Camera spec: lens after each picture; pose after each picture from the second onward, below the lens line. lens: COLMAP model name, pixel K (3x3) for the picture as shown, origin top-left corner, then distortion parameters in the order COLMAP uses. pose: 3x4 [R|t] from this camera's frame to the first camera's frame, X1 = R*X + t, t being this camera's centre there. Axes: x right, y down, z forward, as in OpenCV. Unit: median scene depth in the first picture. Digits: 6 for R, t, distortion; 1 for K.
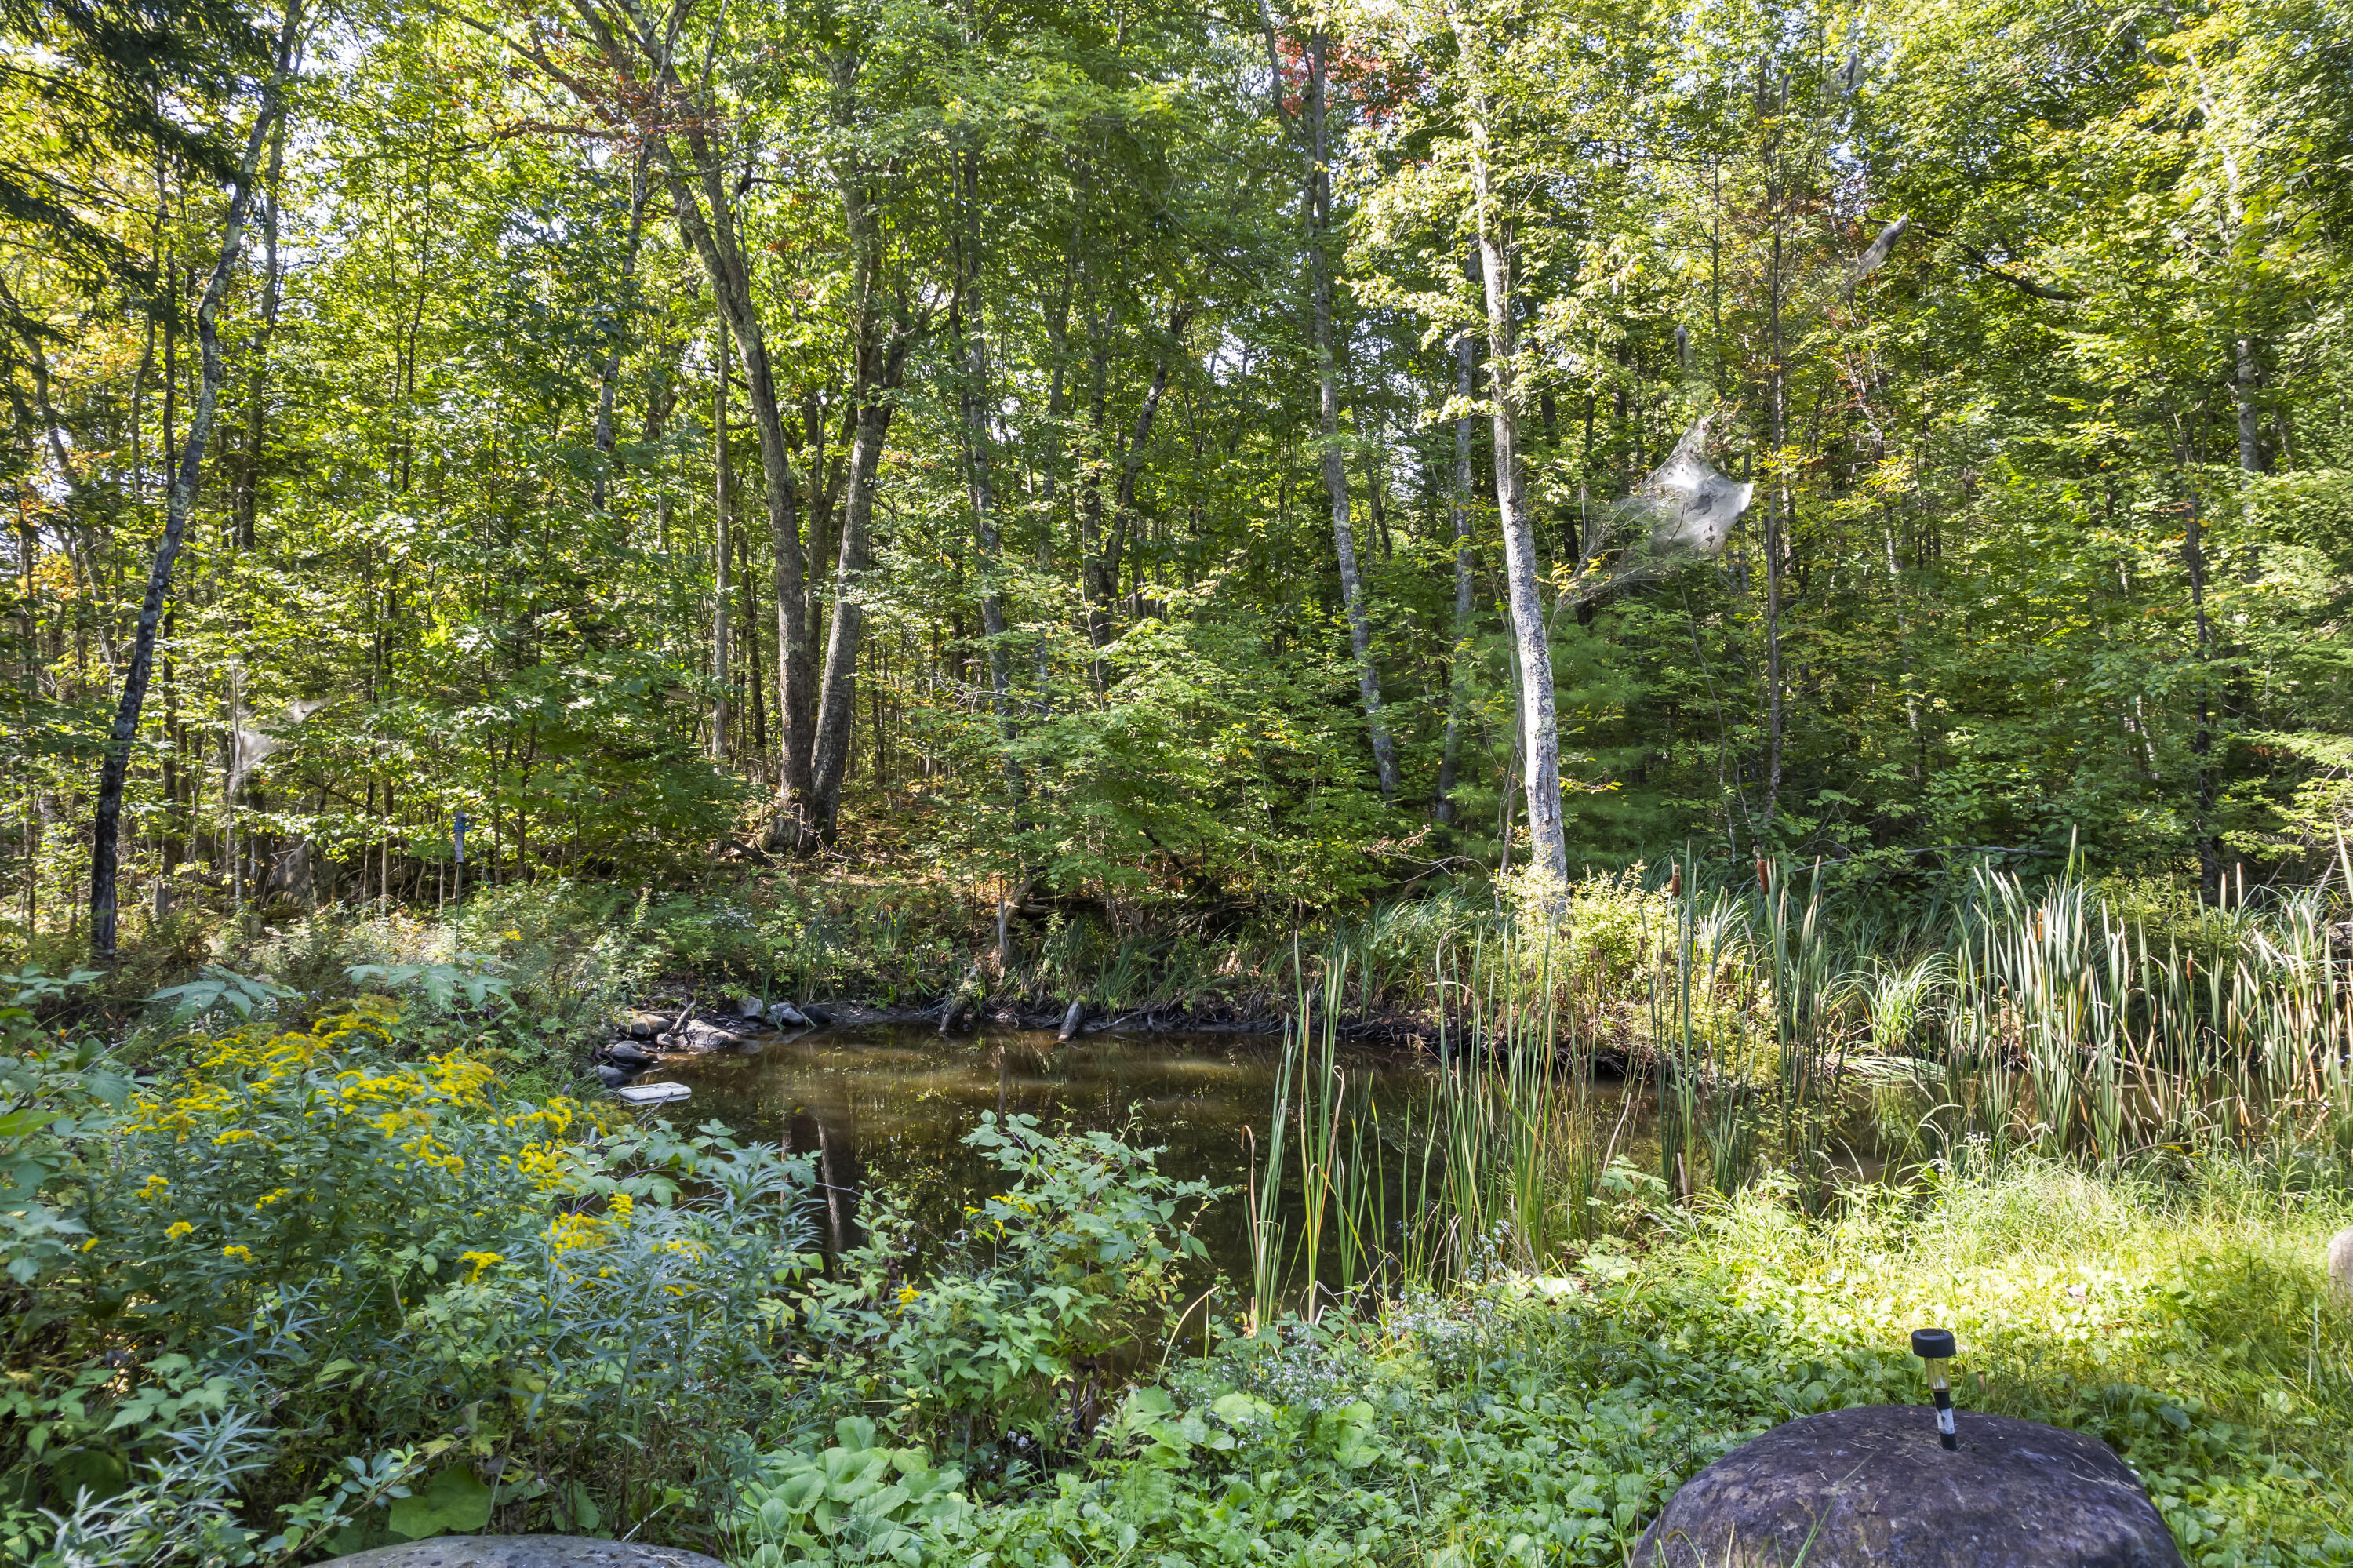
lens RADIAL K [[1500.3, 0, 1177.9], [0, 1500.3, 786.5], [0, 0, 1]] dist [-0.053896, 0.034401]
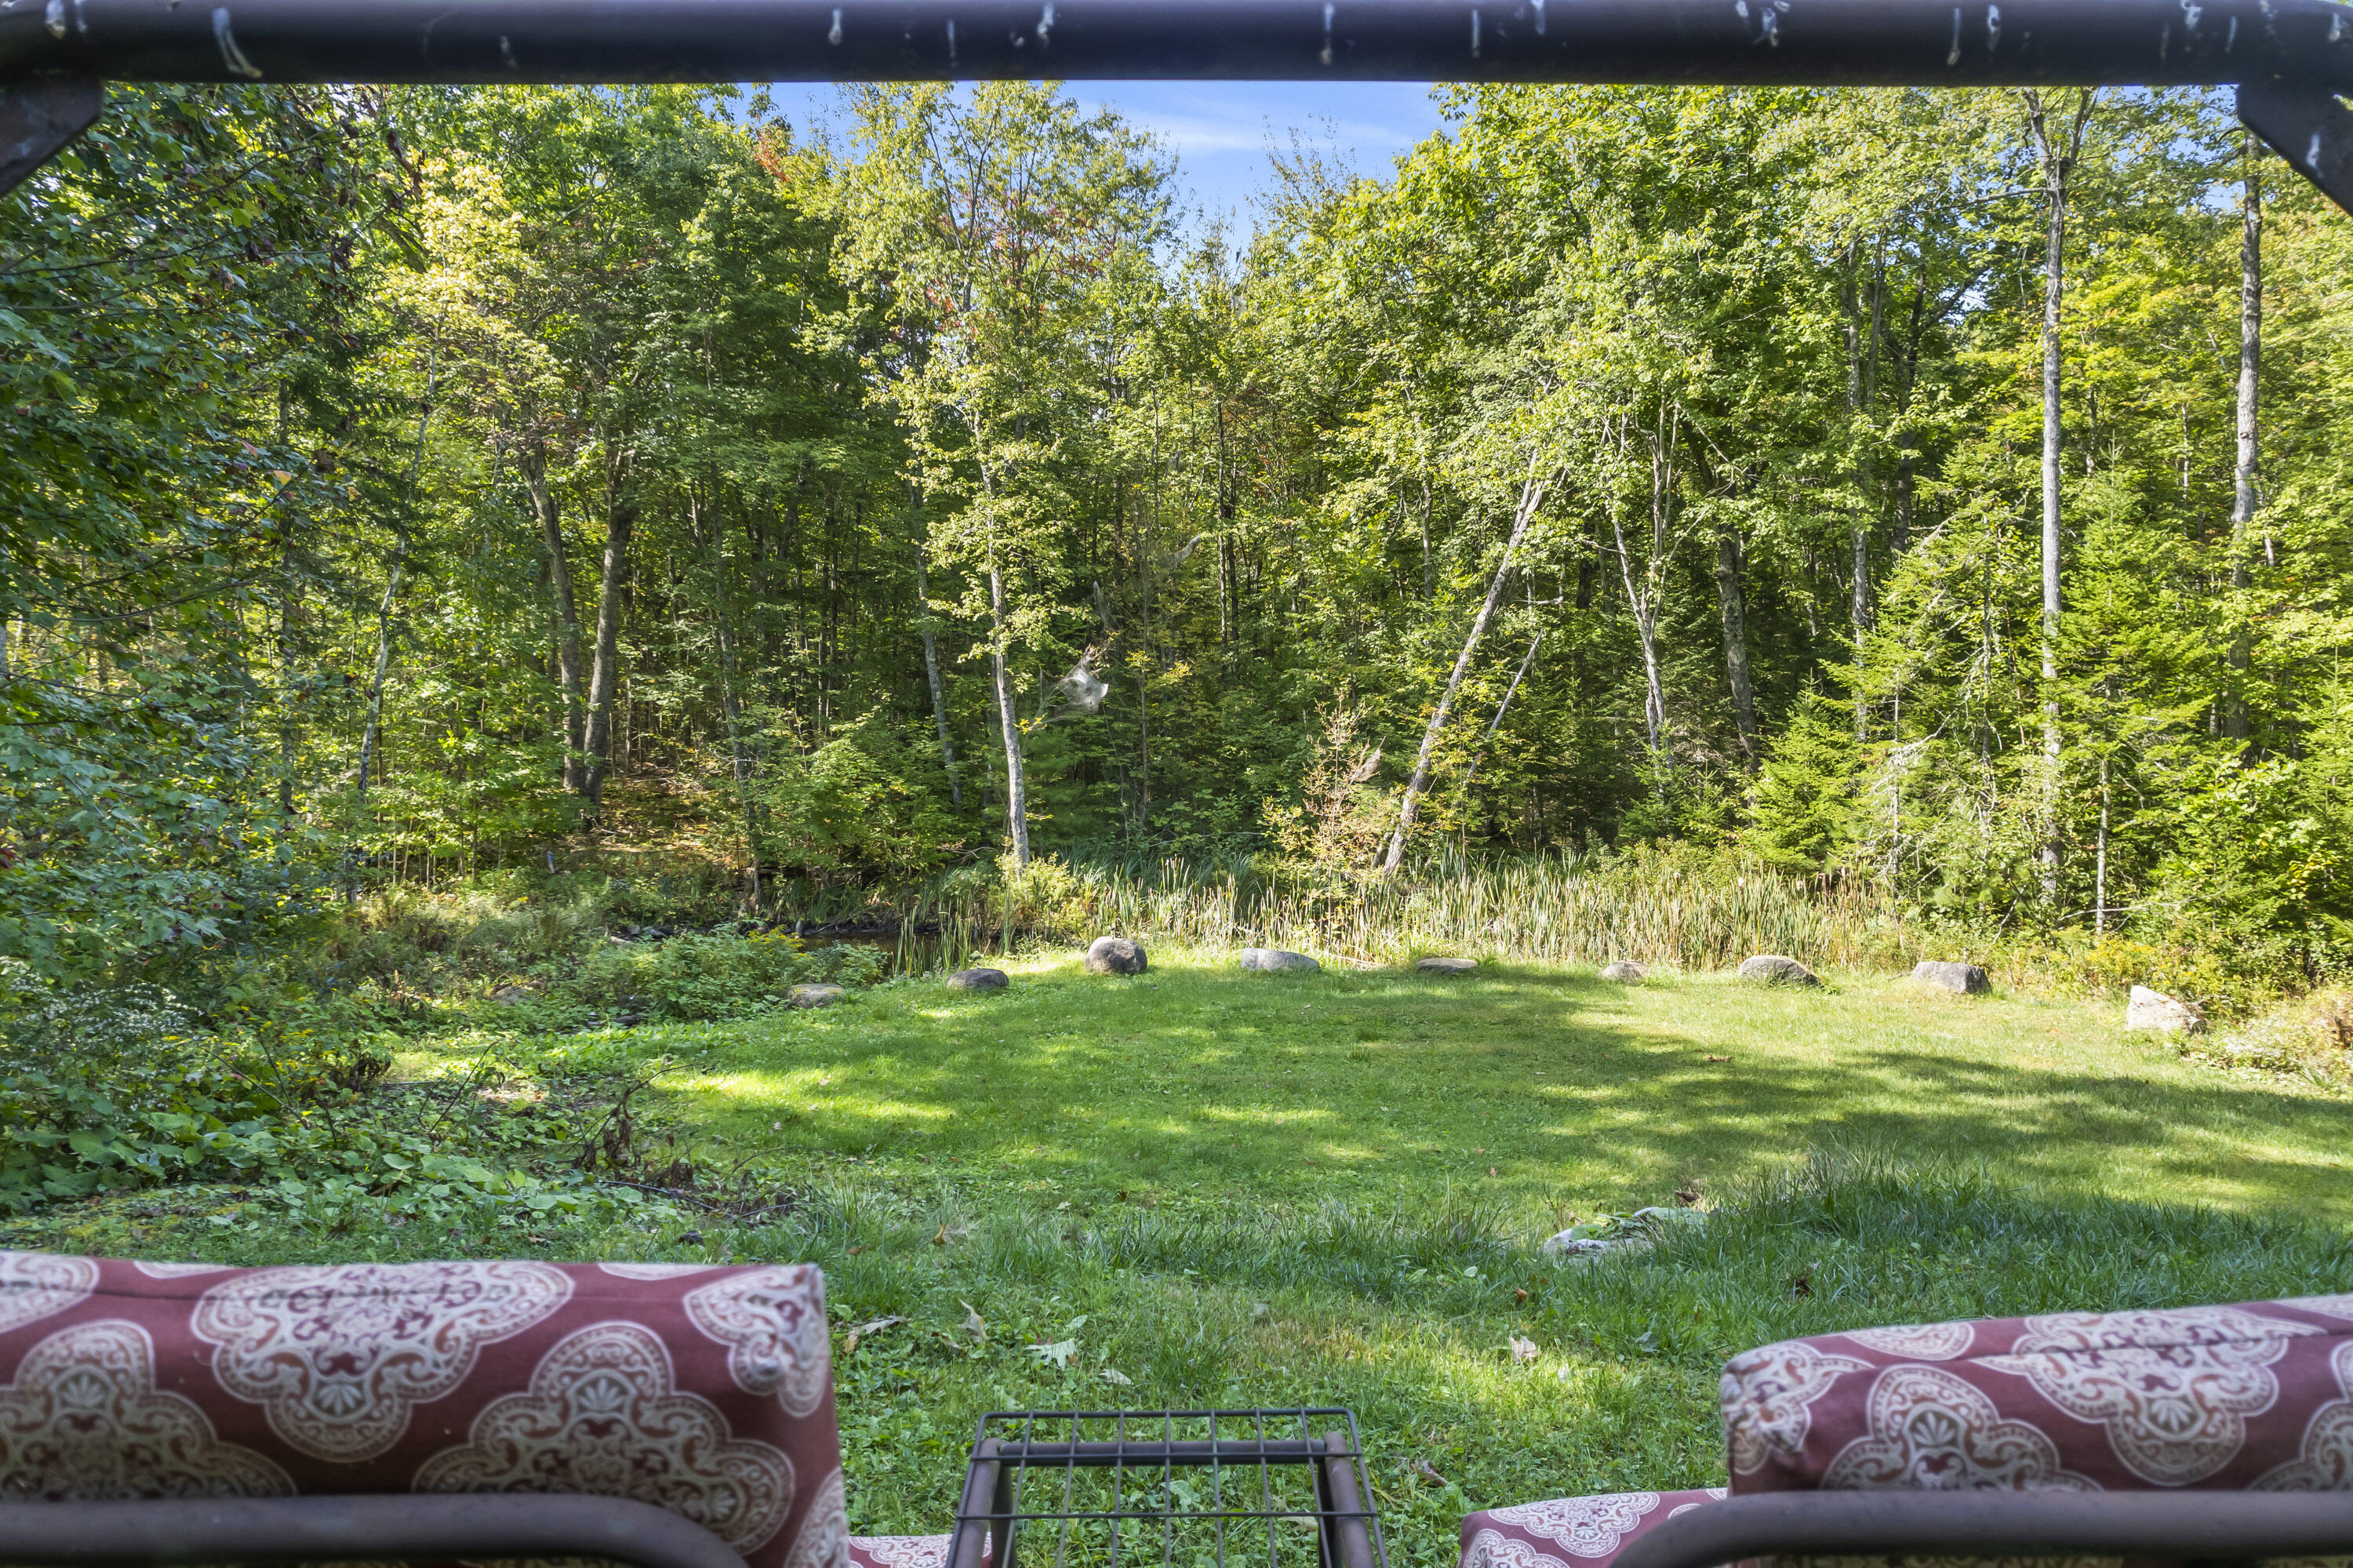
lens RADIAL K [[1500.3, 0, 1178.4], [0, 1500.3, 783.4], [0, 0, 1]] dist [-0.053896, 0.034401]
pose [[0.968973, -0.012801, 0.246835, -0.073925], [-0.001201, 0.998402, 0.056492, -0.174867], [-0.247164, -0.055036, 0.967410, -1.204137]]
